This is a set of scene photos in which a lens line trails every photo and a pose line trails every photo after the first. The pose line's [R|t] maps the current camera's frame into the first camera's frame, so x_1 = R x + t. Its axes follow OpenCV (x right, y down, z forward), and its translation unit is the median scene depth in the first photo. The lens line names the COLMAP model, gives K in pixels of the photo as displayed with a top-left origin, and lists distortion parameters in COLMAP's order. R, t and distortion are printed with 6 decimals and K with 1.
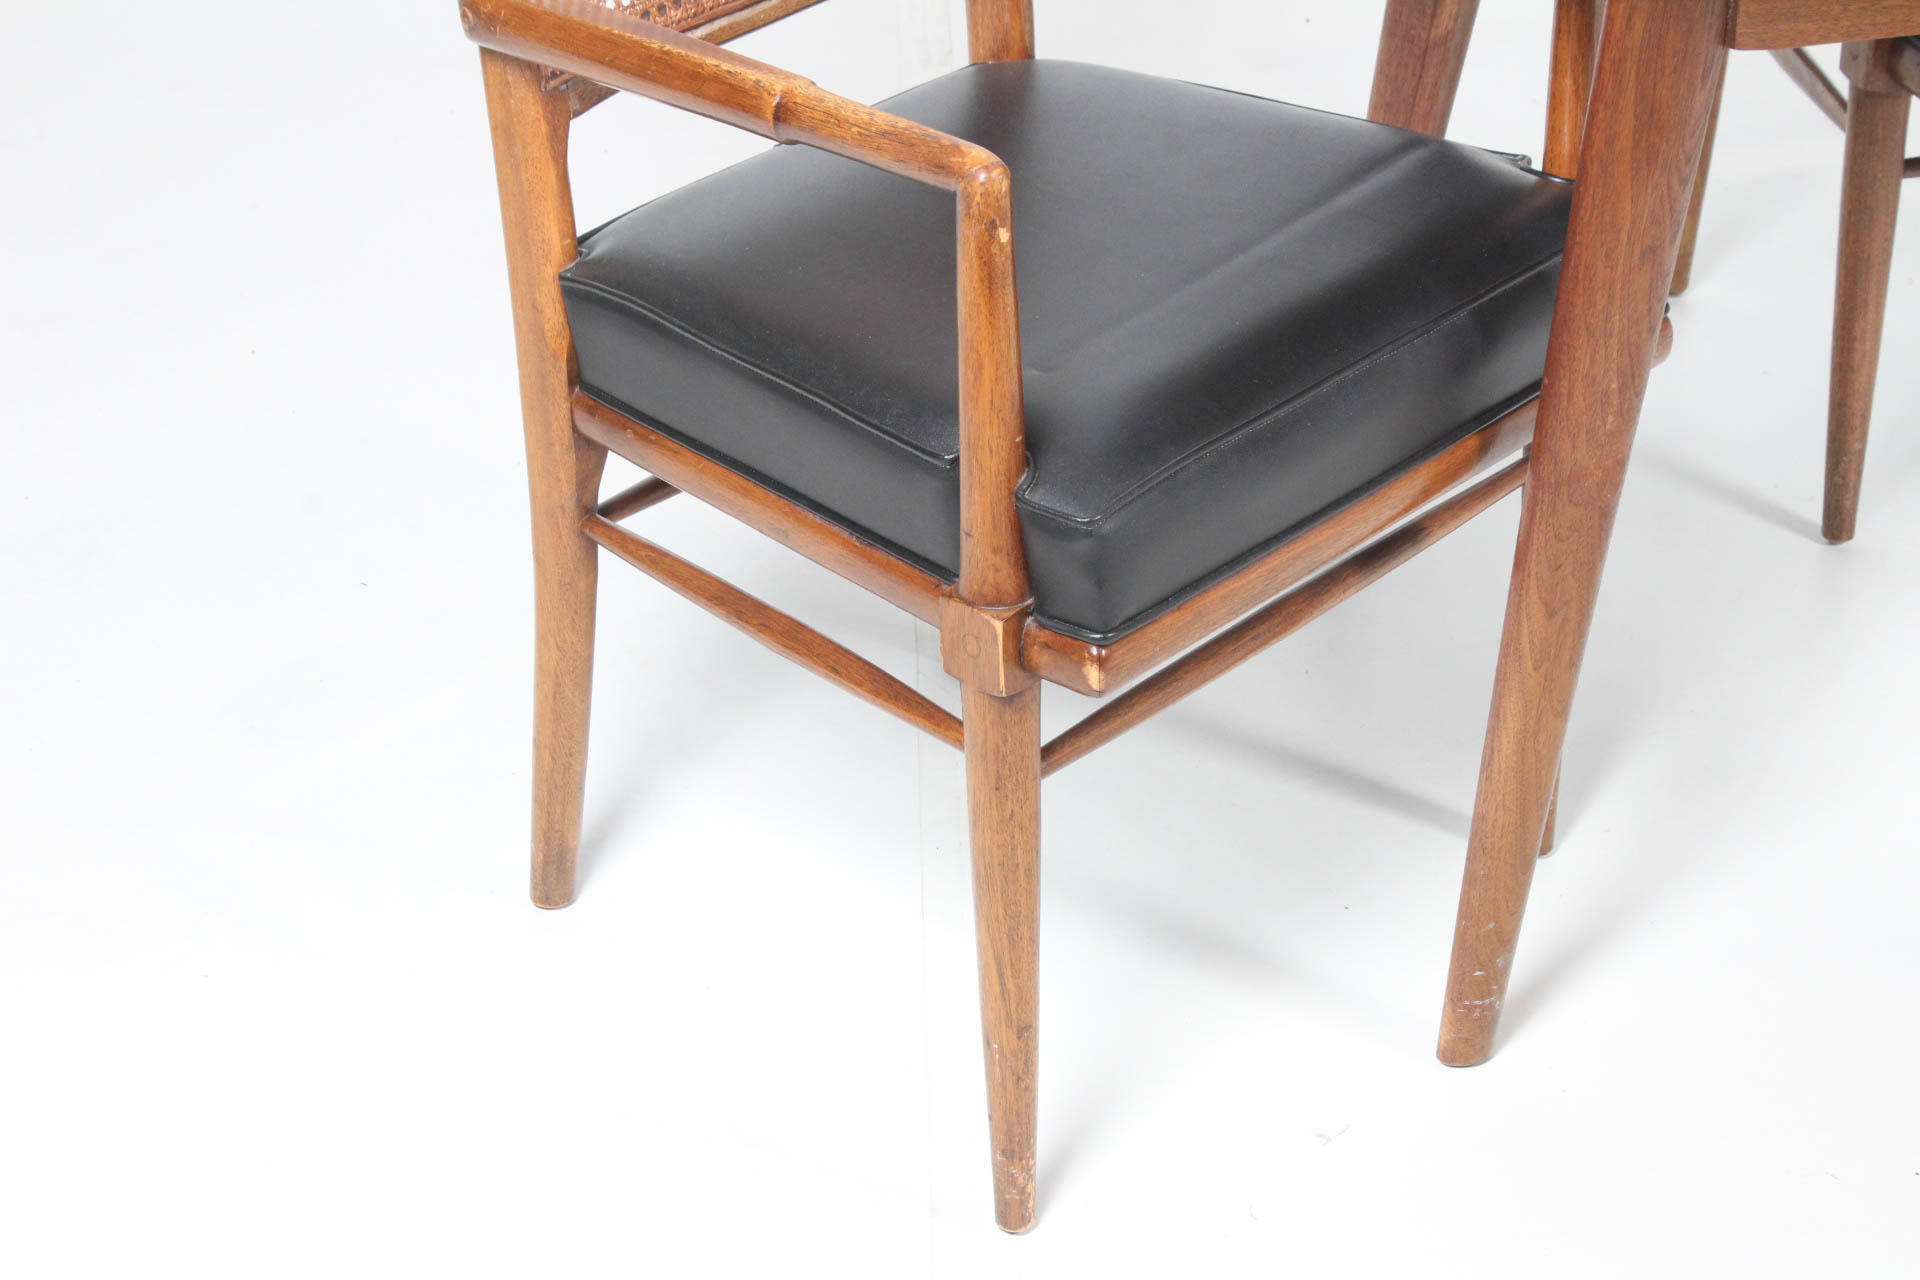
lens RADIAL K [[4079.8, 0, 947.0], [0, 4079.8, 607.1], [0, 0, 1]] dist [0.044824, 0.000000]
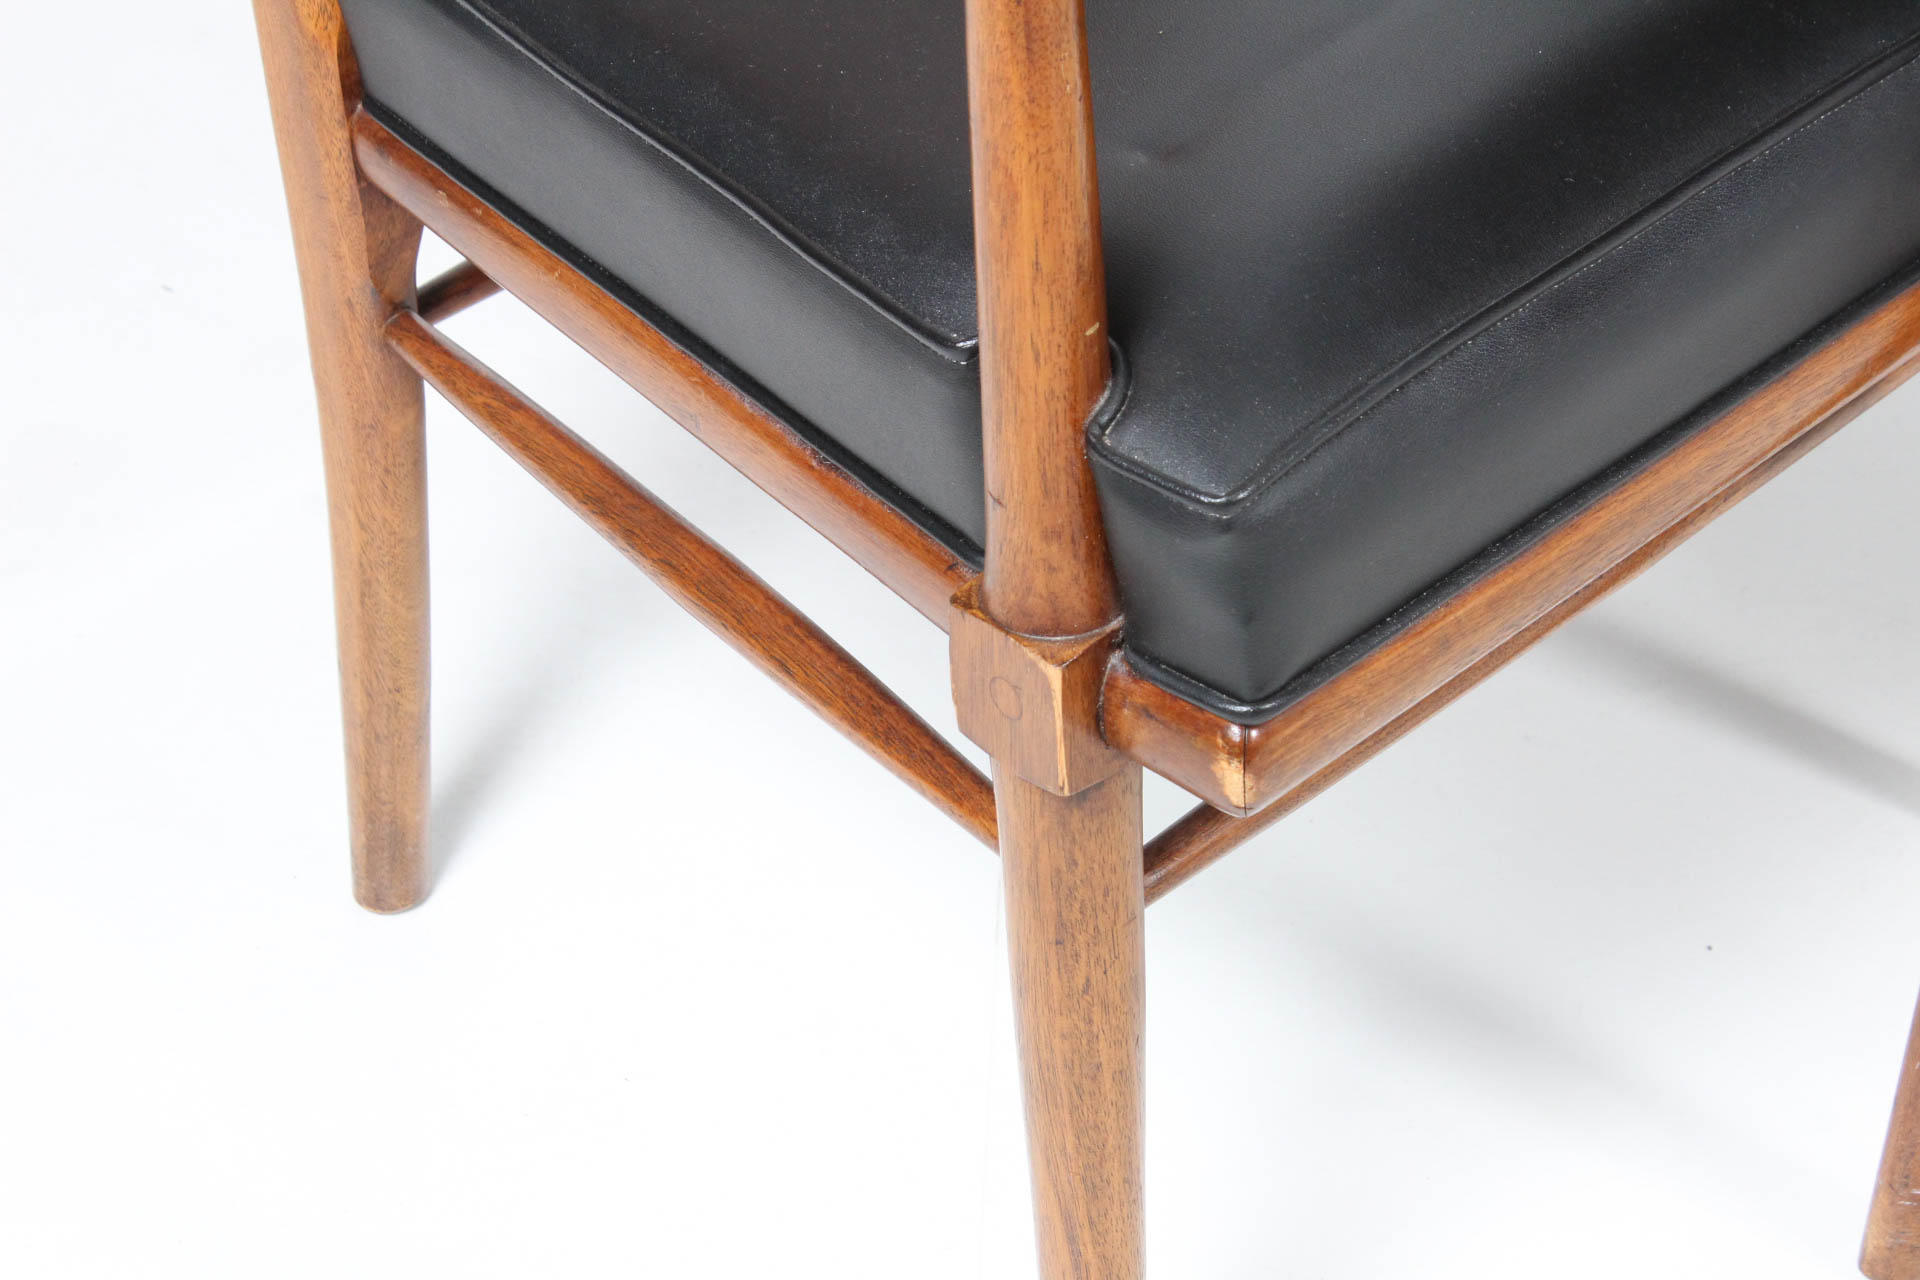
lens RADIAL K [[4539.0, 0, 951.3], [0, 4539.0, 619.9], [0, 0, 1]] dist [0.087661, 0.000000]
pose [[0.997669, 0.020676, -0.065038, 0.034478], [-0.010645, 0.988483, 0.150954, -0.083317], [0.067410, -0.149910, 0.986399, 0.398515]]
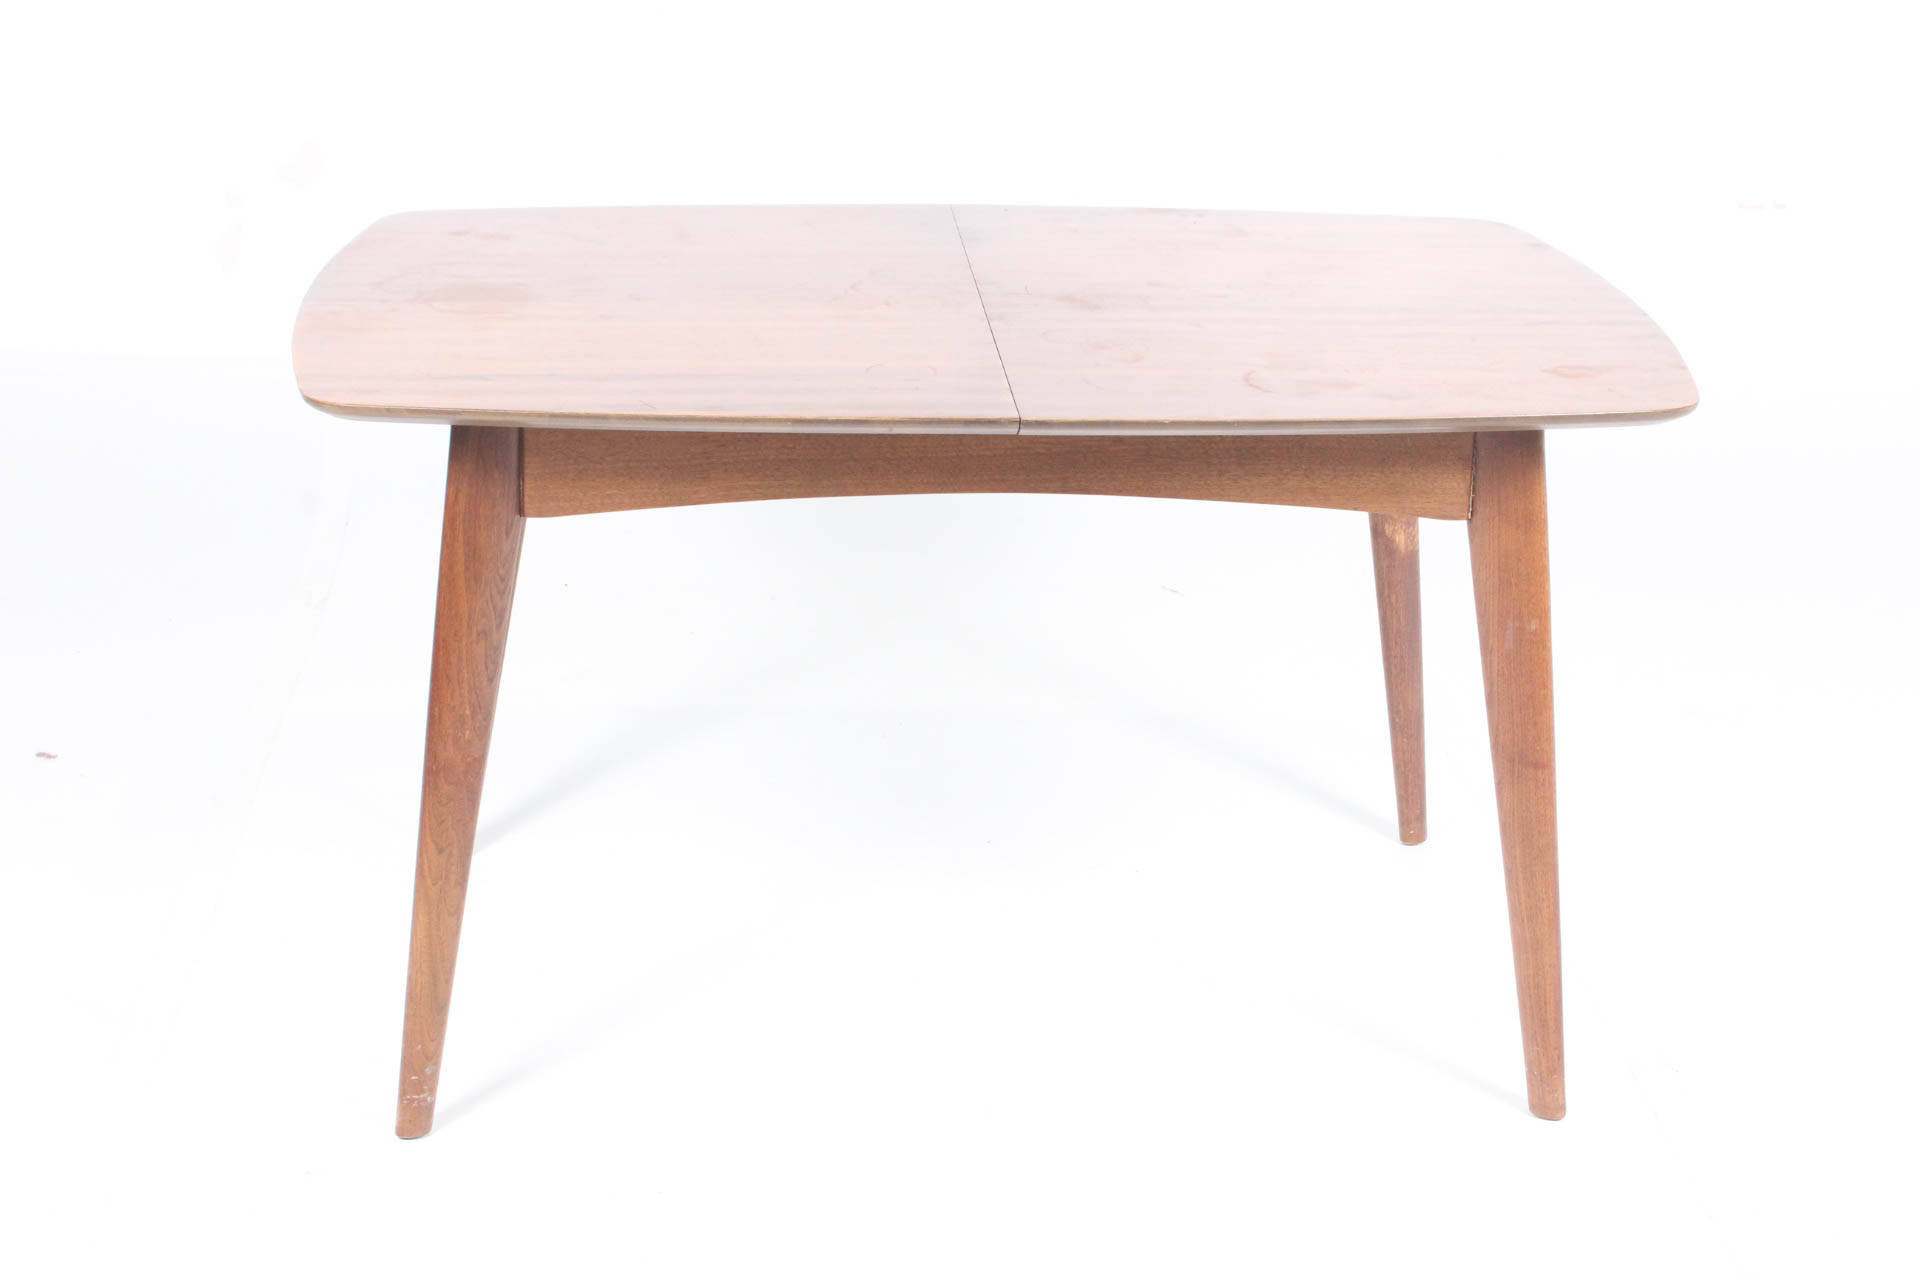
lens RADIAL K [[3248.1, 0, 968.6], [0, 3248.1, 636.5], [0, 0, 1]] dist [-0.009452, 0.000000]
pose [[0.998367, 0.015528, 0.054983, 0.298868], [-0.005516, 0.984059, -0.177757, 0.156535], [-0.056867, 0.177164, 0.982537, -0.361146]]
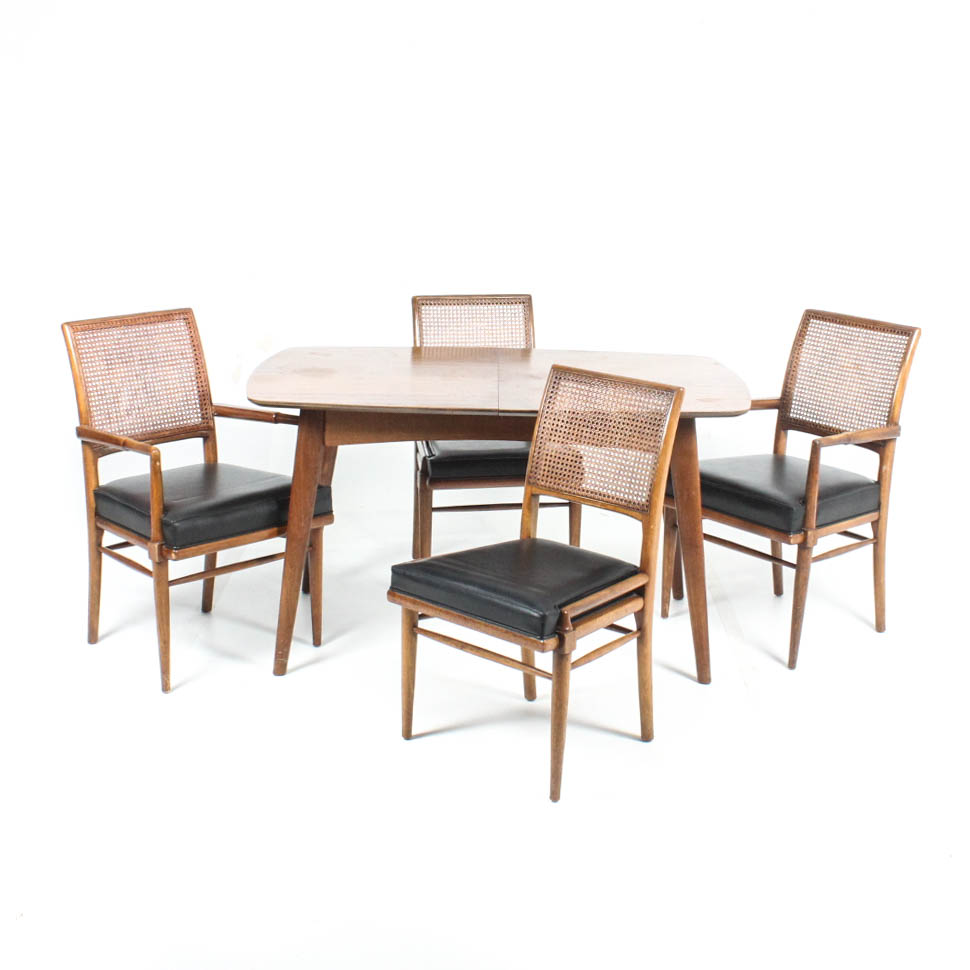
lens RADIAL K [[1570.0, 0, 507.1], [0, 1570.0, 385.0], [0, 0, 1]] dist [-0.177241, 0.000000]
pose [[0.999272, 0.036110, -0.012281, 0.418621], [-0.038141, 0.947413, -0.317731, 0.370705], [0.000162, 0.317968, 0.948101, -0.774552]]
